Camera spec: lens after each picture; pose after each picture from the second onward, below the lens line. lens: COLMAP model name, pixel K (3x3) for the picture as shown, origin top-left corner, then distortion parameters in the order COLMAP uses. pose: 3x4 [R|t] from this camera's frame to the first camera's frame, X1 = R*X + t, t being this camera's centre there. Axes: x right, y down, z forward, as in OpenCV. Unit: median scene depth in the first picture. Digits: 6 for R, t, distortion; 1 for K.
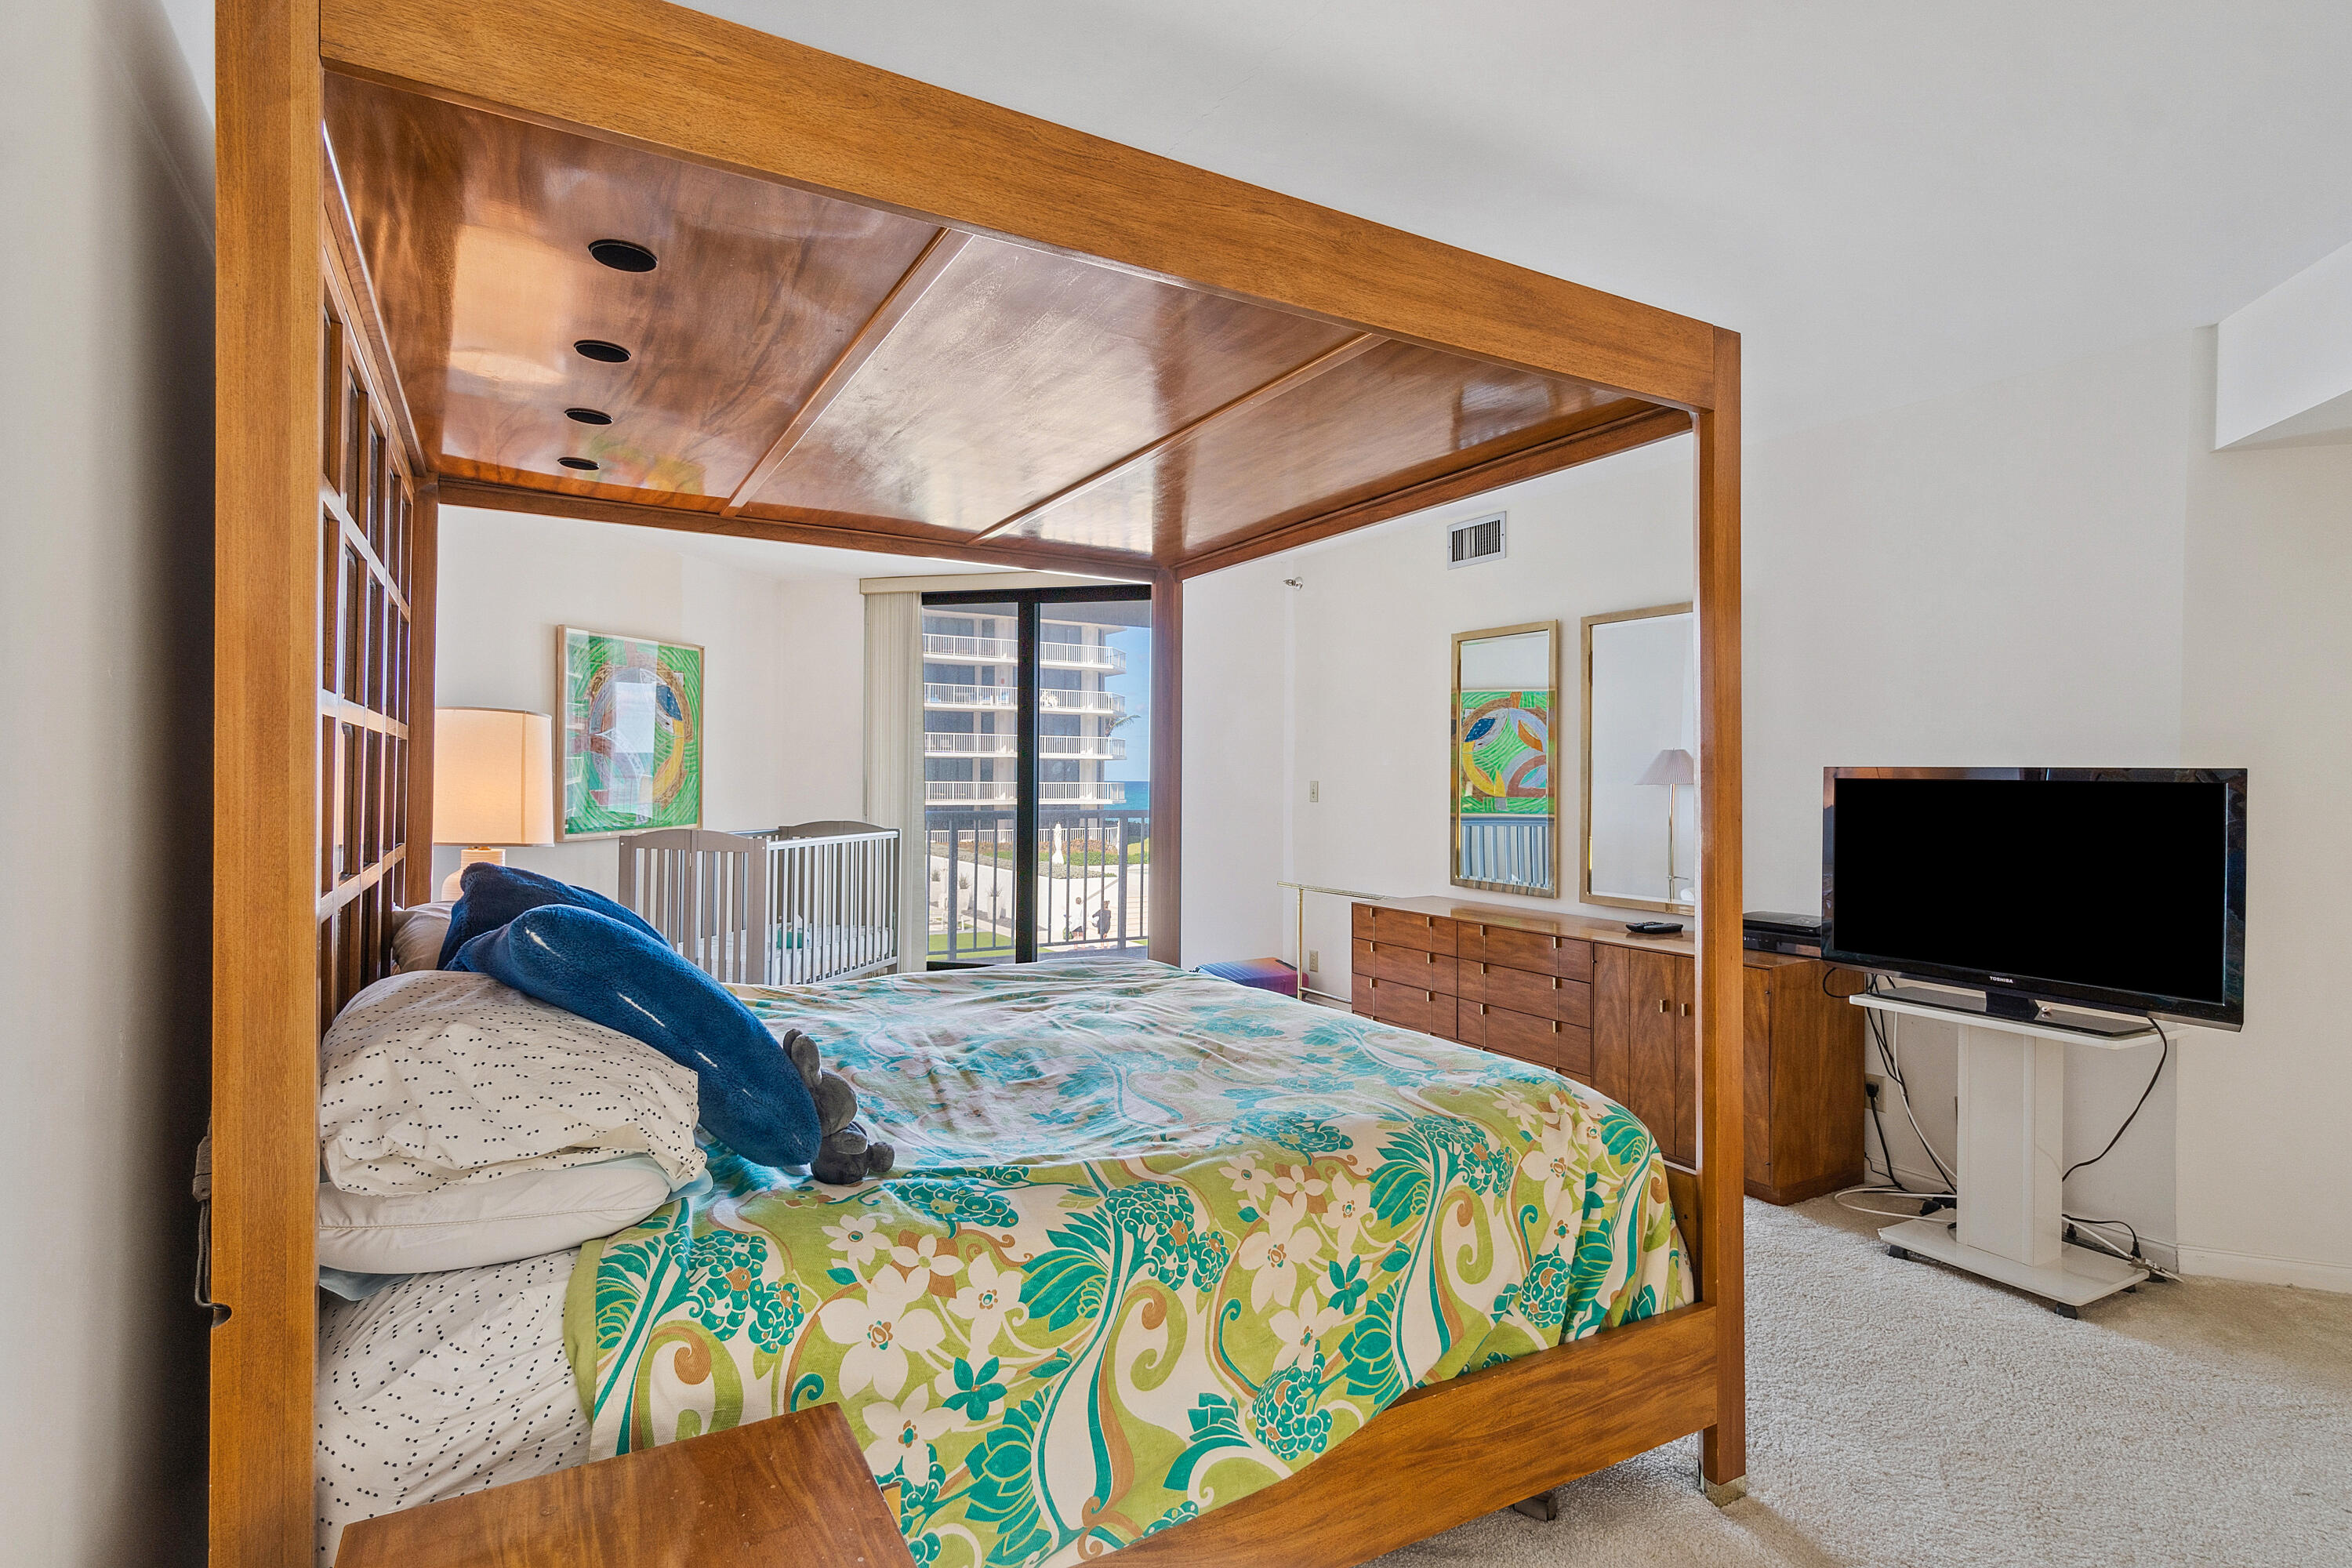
lens RADIAL K [[1164.7, 0, 1176.0], [0, 1164.7, 784.0], [0, 0, 1]] dist [0.015419, -0.000052]
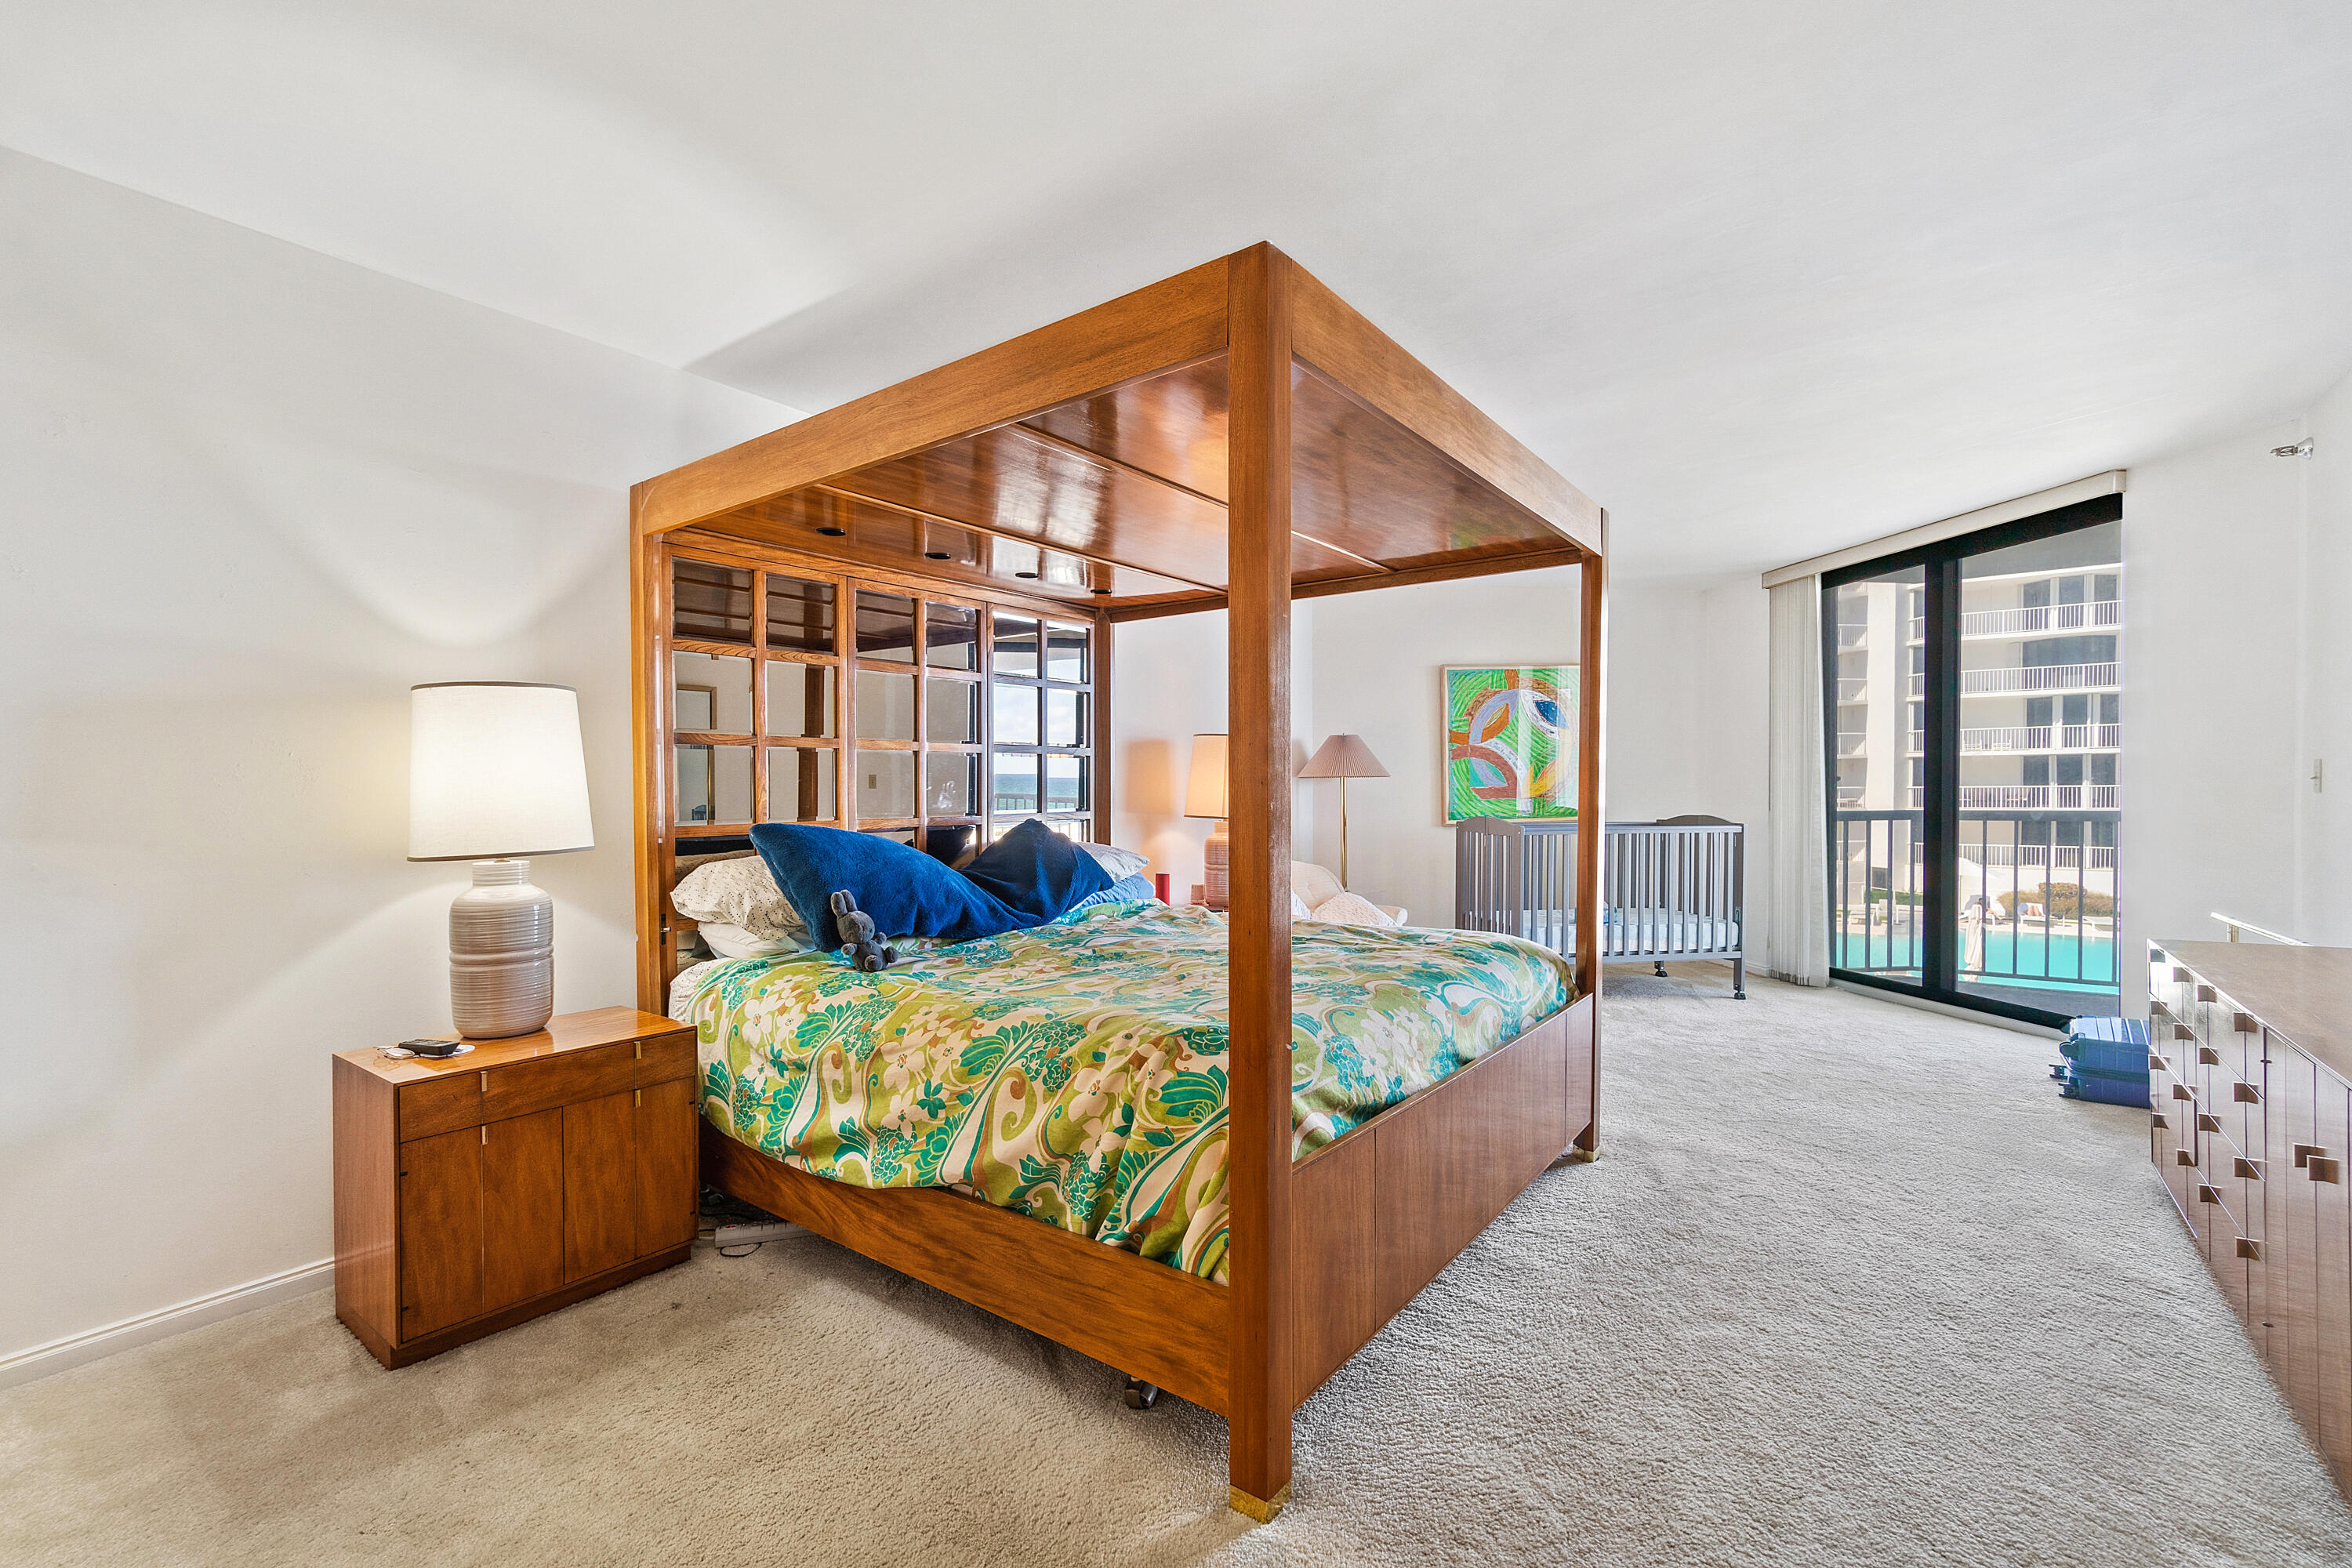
lens RADIAL K [[1037.6, 0, 1190.3], [0, 1037.6, 803.0], [0, 0, 1]] dist [0.003163, 0.000013]
pose [[0.397575, 0.000041, -0.917569, 1.439685], [0.010770, 0.999931, 0.004711, 0.051089], [0.917506, -0.011755, 0.397548, 0.759091]]
